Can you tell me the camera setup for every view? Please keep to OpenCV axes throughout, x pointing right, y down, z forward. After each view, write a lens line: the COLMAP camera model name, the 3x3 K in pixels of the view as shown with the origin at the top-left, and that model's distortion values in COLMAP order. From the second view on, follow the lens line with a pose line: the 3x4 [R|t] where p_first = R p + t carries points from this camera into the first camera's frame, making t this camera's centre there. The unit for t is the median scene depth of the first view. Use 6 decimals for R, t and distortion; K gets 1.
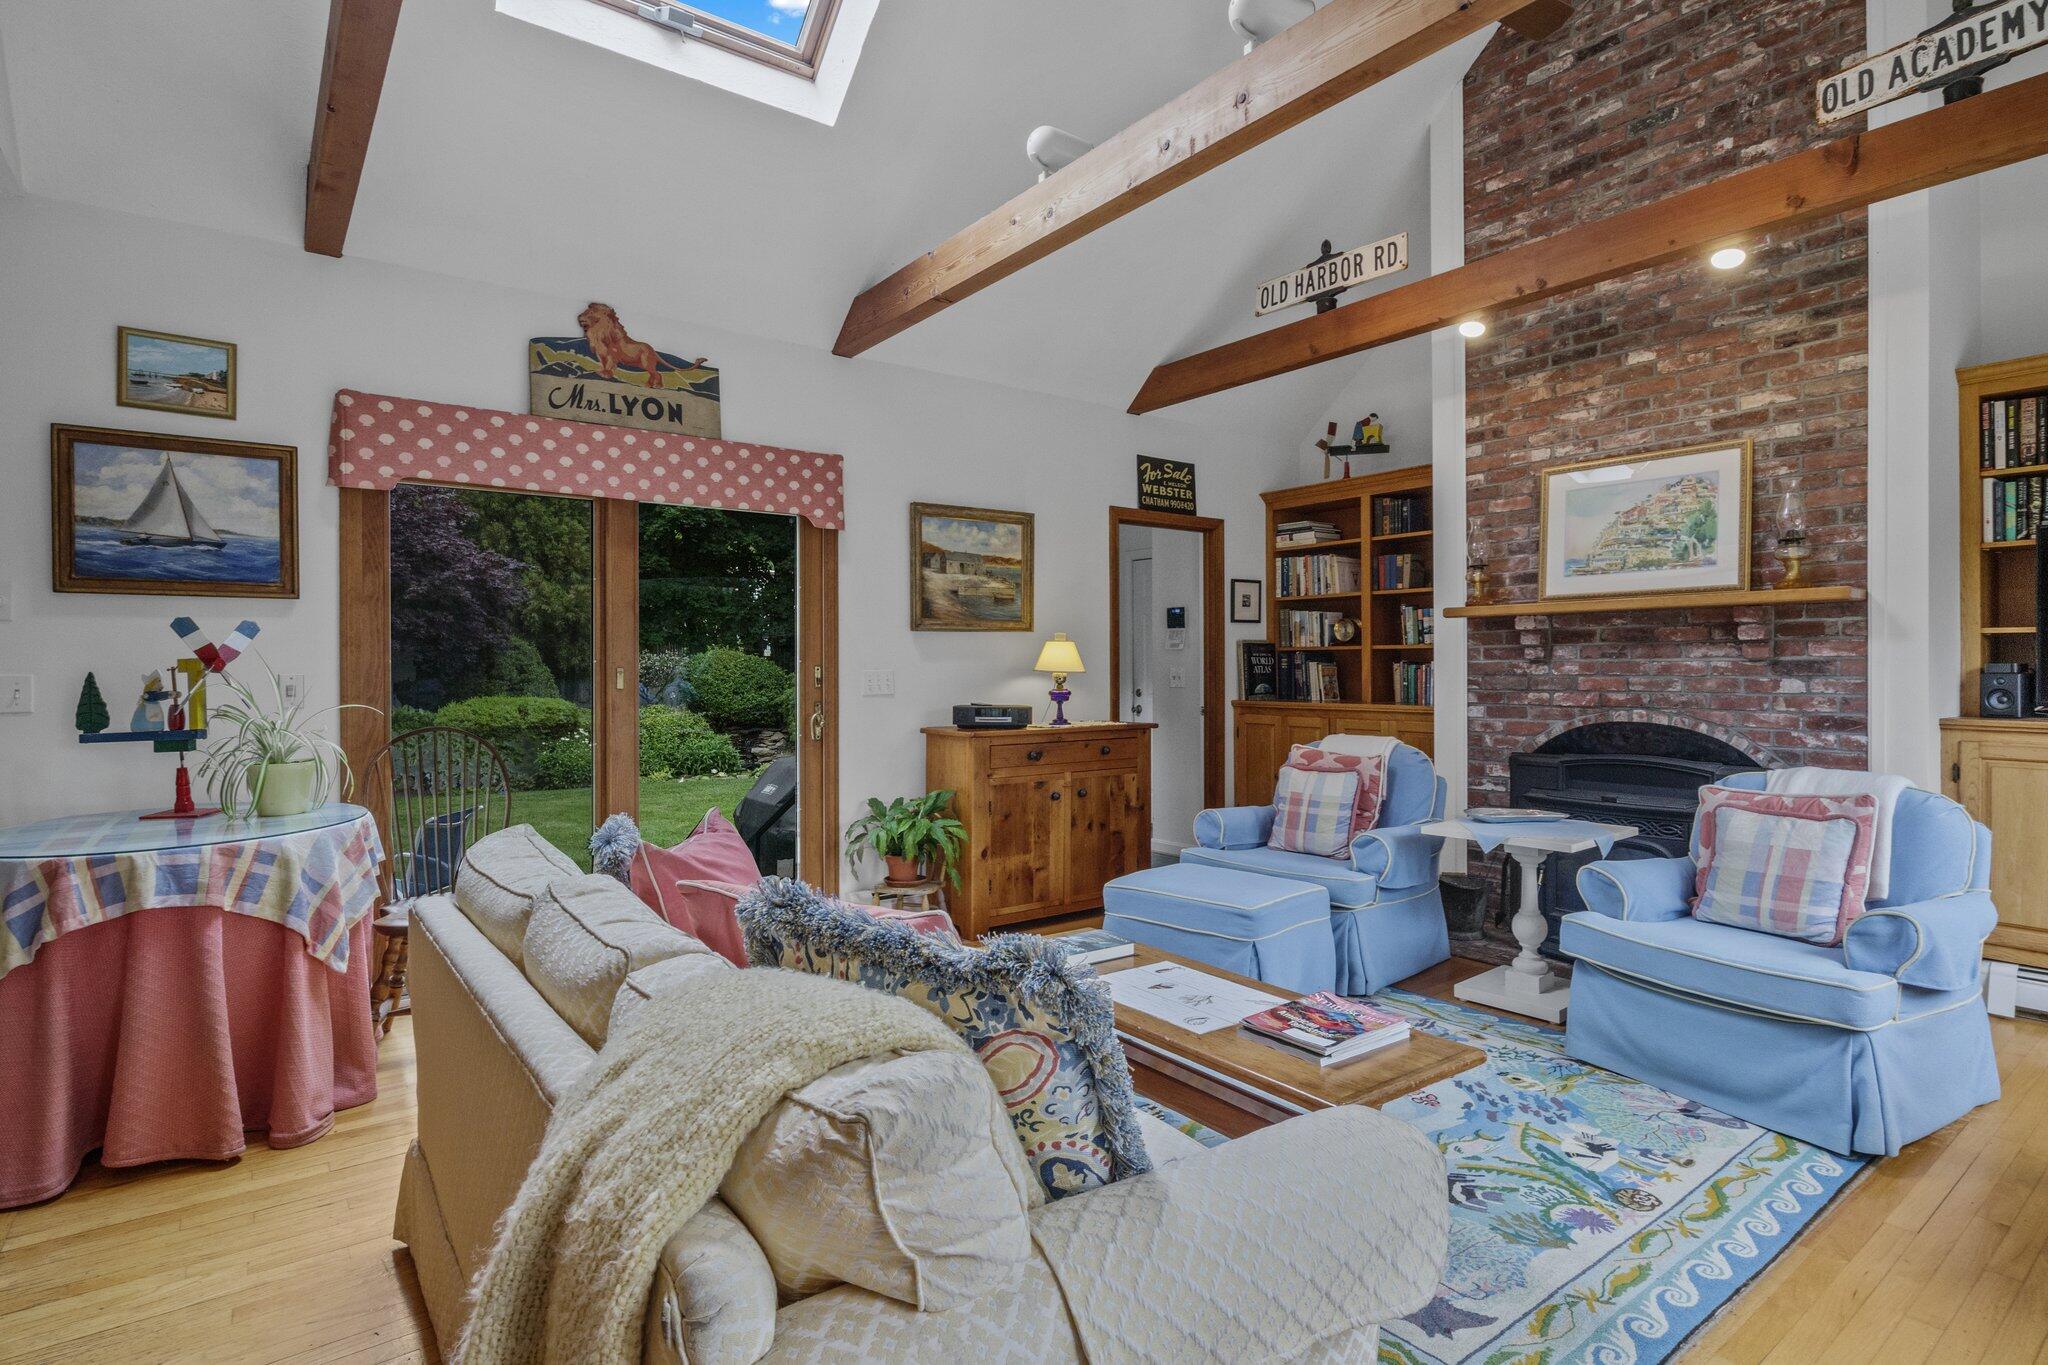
lens RADIAL K [[1030.6, 0, 1018.3], [0, 1030.6, 667.5], [0, 0, 1]] dist [-0.004708, -0.000617]
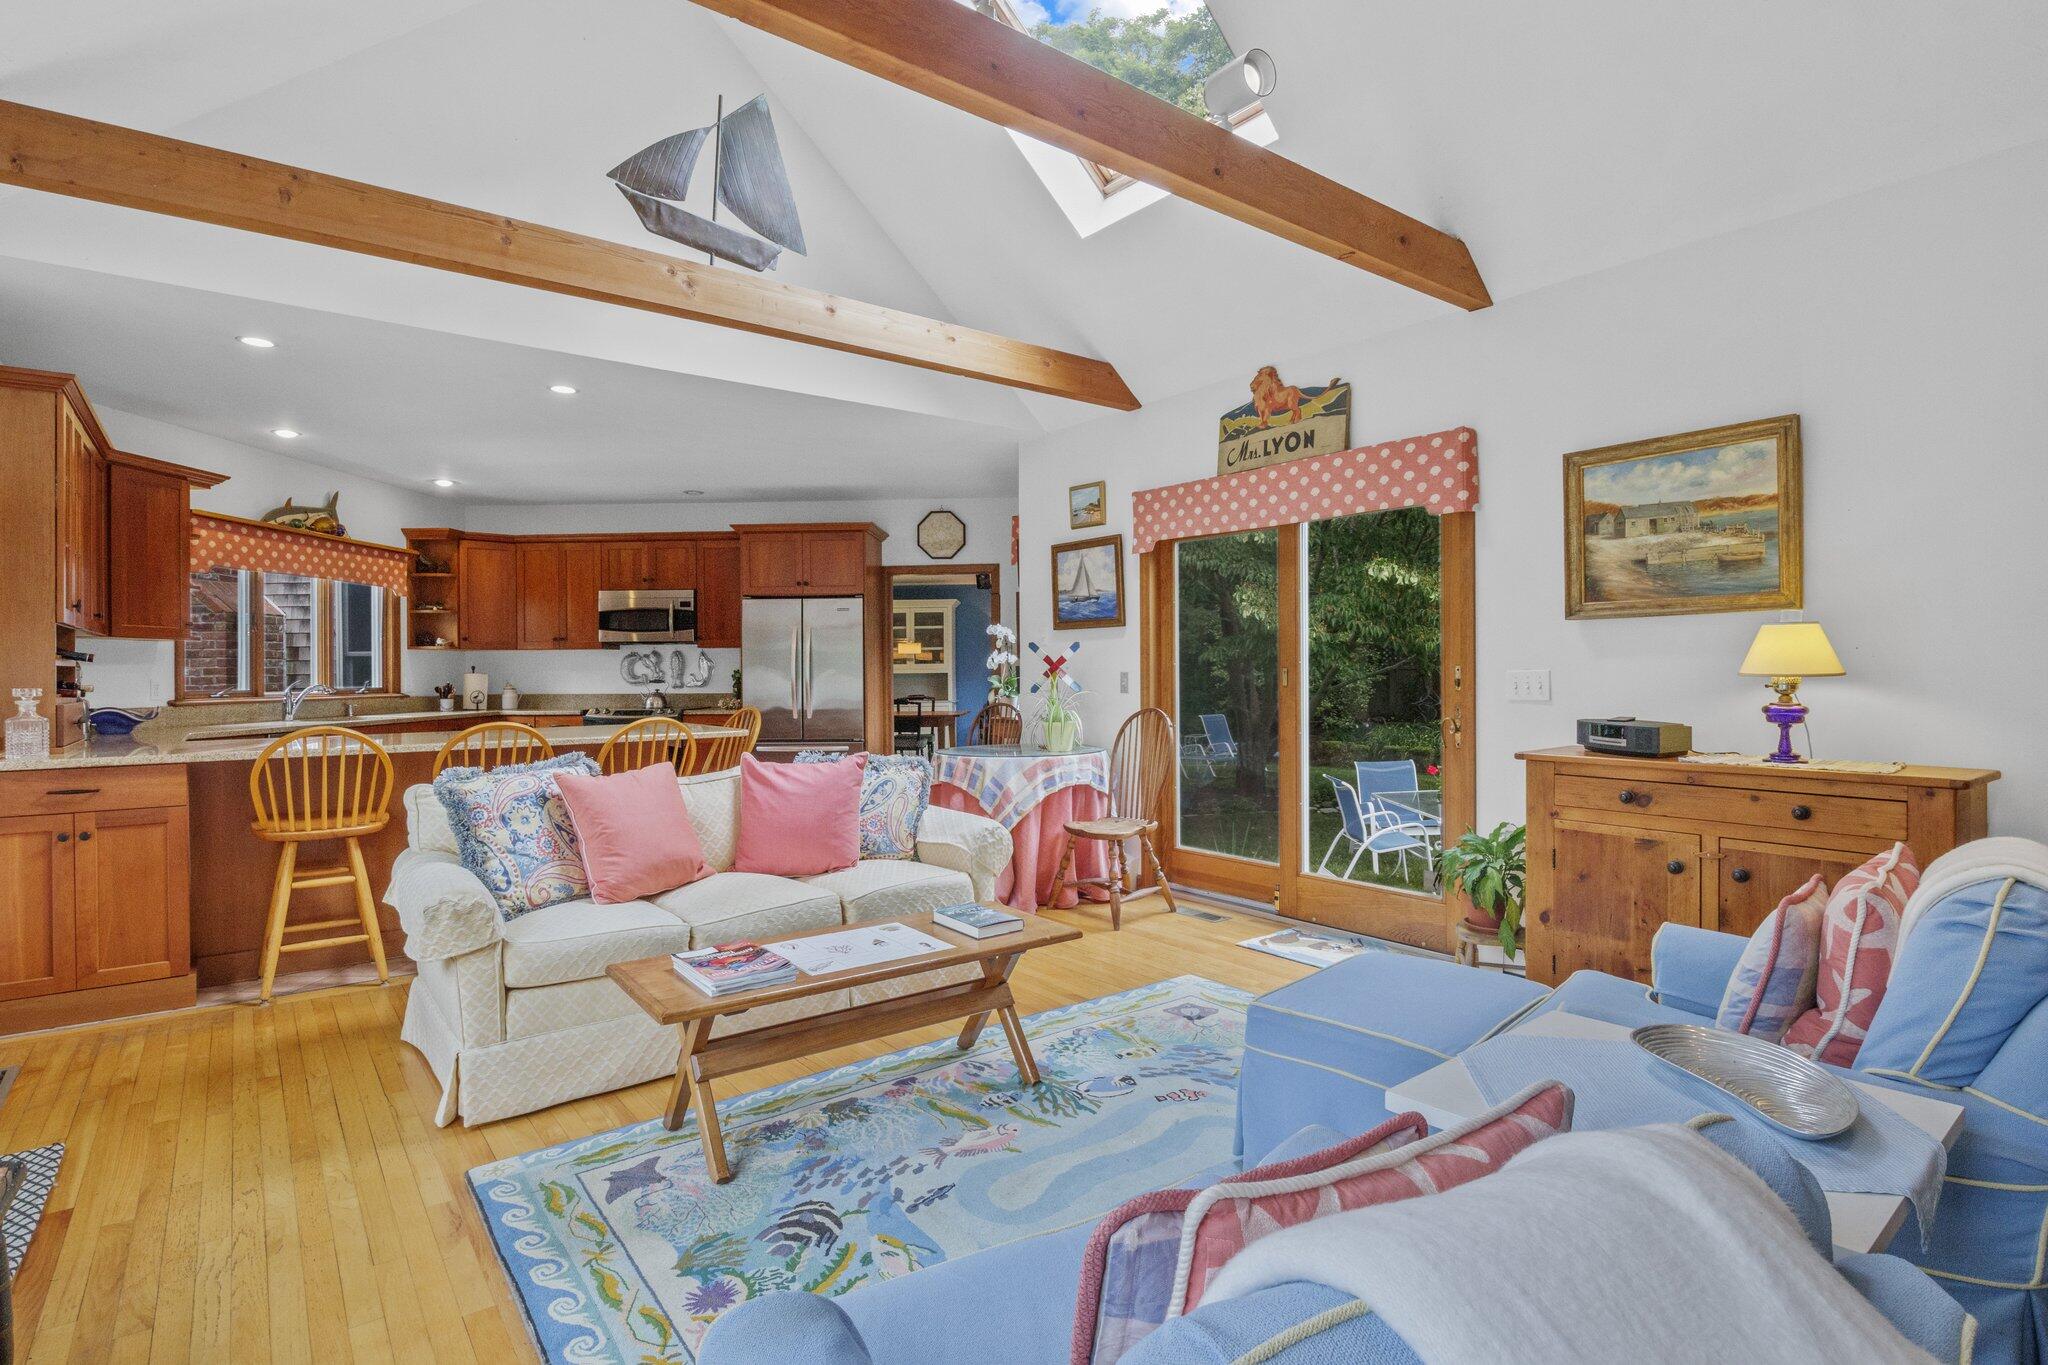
lens RADIAL K [[1020.4, 0, 1021.4], [0, 1020.4, 672.7], [0, 0, 1]] dist [-0.003571, -0.000287]
pose [[0.015741, 0.007800, -0.999846, 0.740853], [0.005910, 0.999951, 0.007893, -0.005018], [0.999859, -0.006033, 0.015695, 0.648186]]
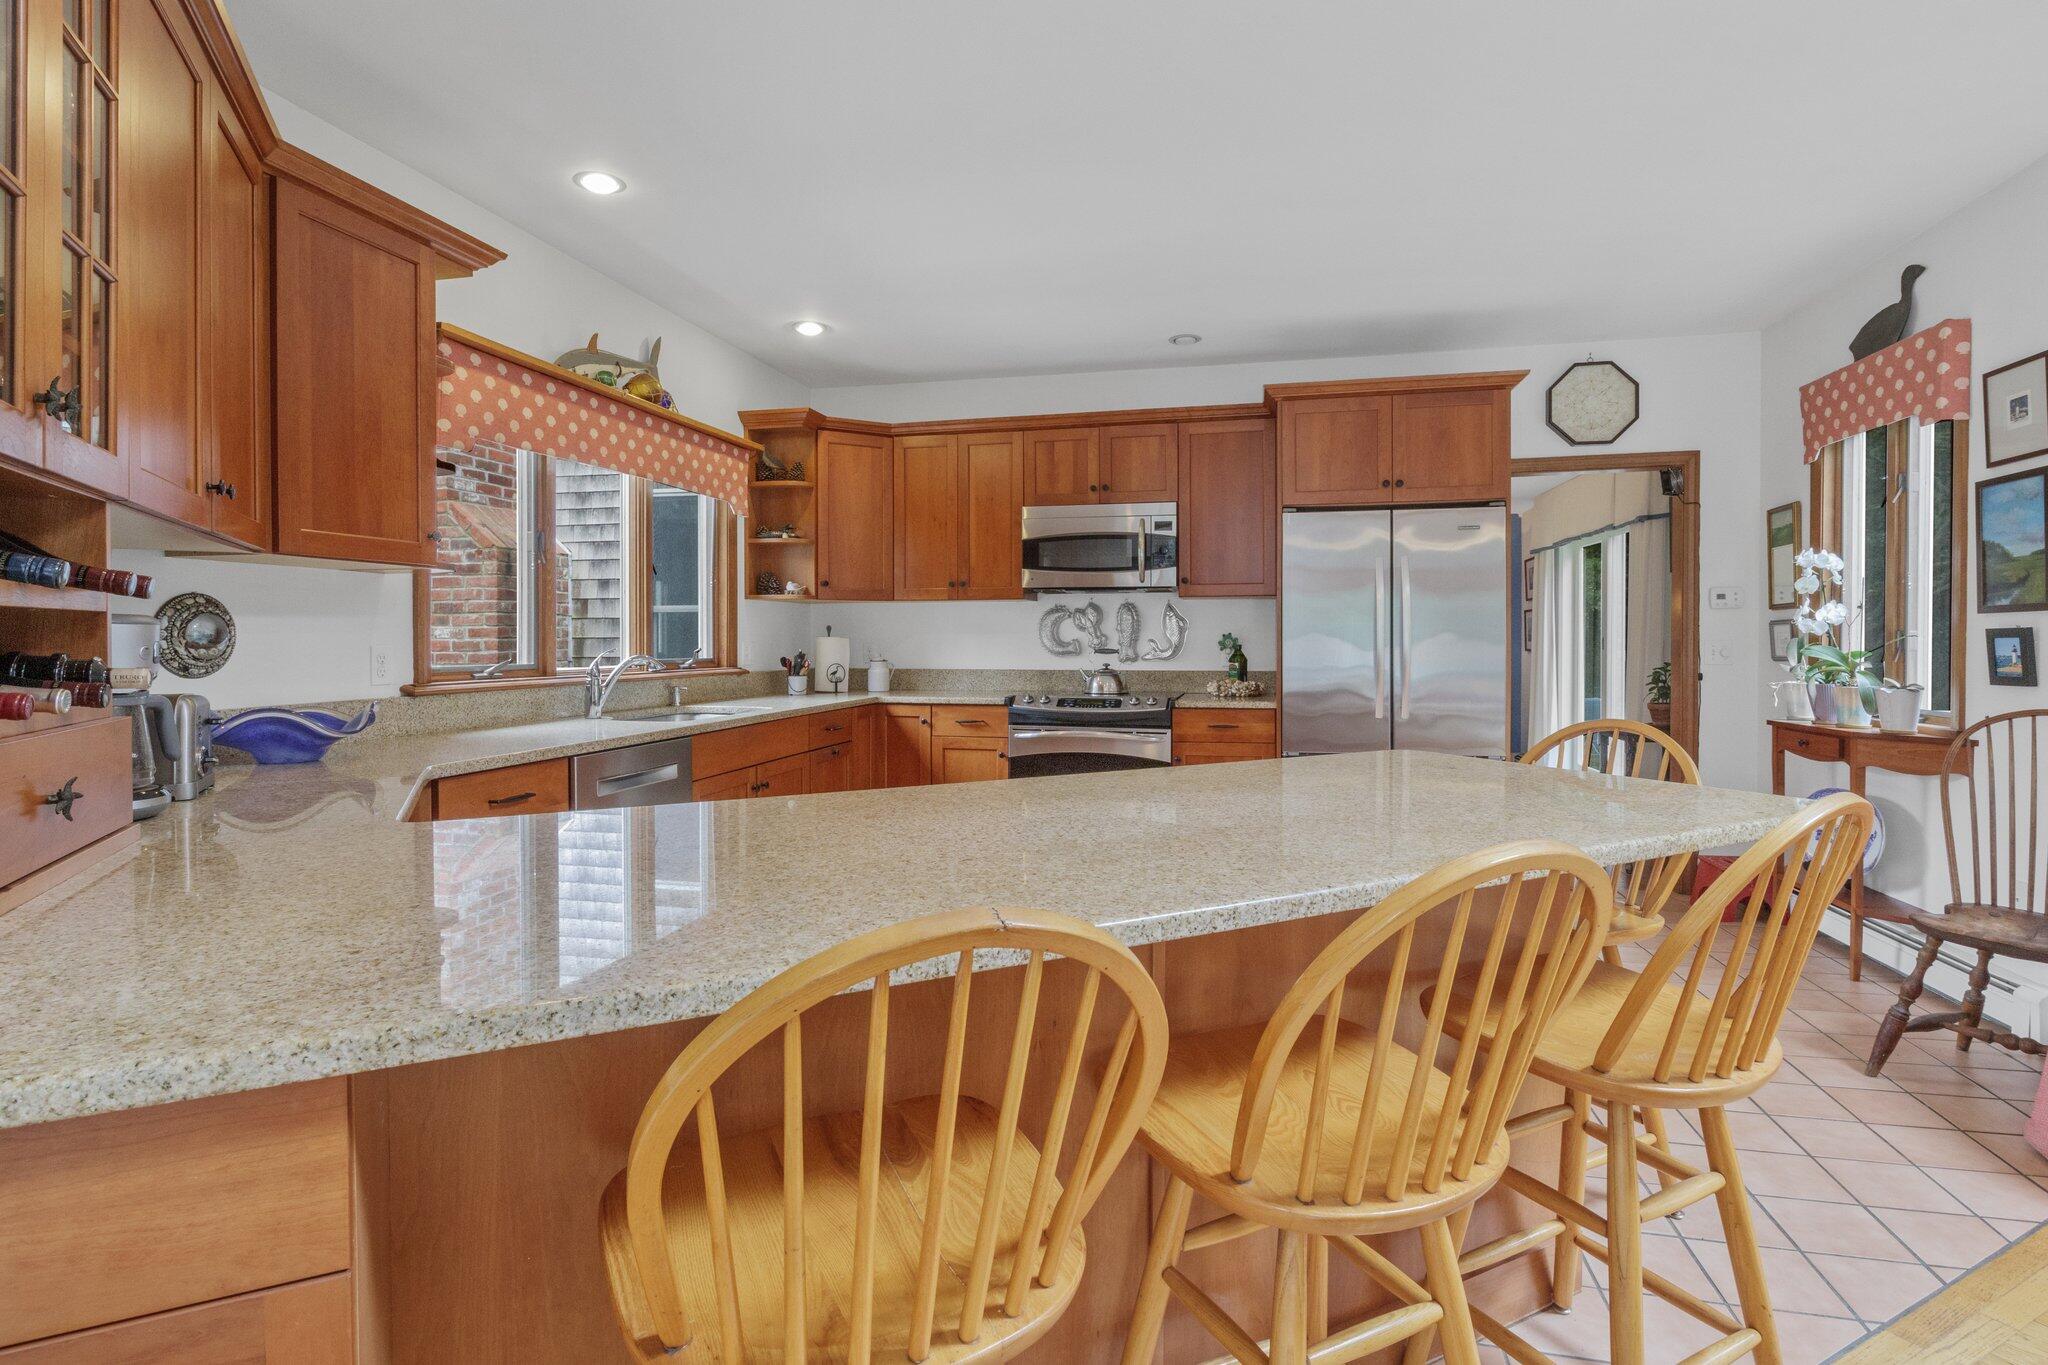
lens RADIAL K [[1024.3, 0, 1018.3], [0, 1024.3, 648.2], [0, 0, 1]] dist [-0.010385, 0.000715]
pose [[-0.173074, 0.016707, -0.984767, 0.021635], [0.002171, 0.999860, 0.016582, -0.001449], [0.984906, 0.000732, -0.173086, 0.101544]]
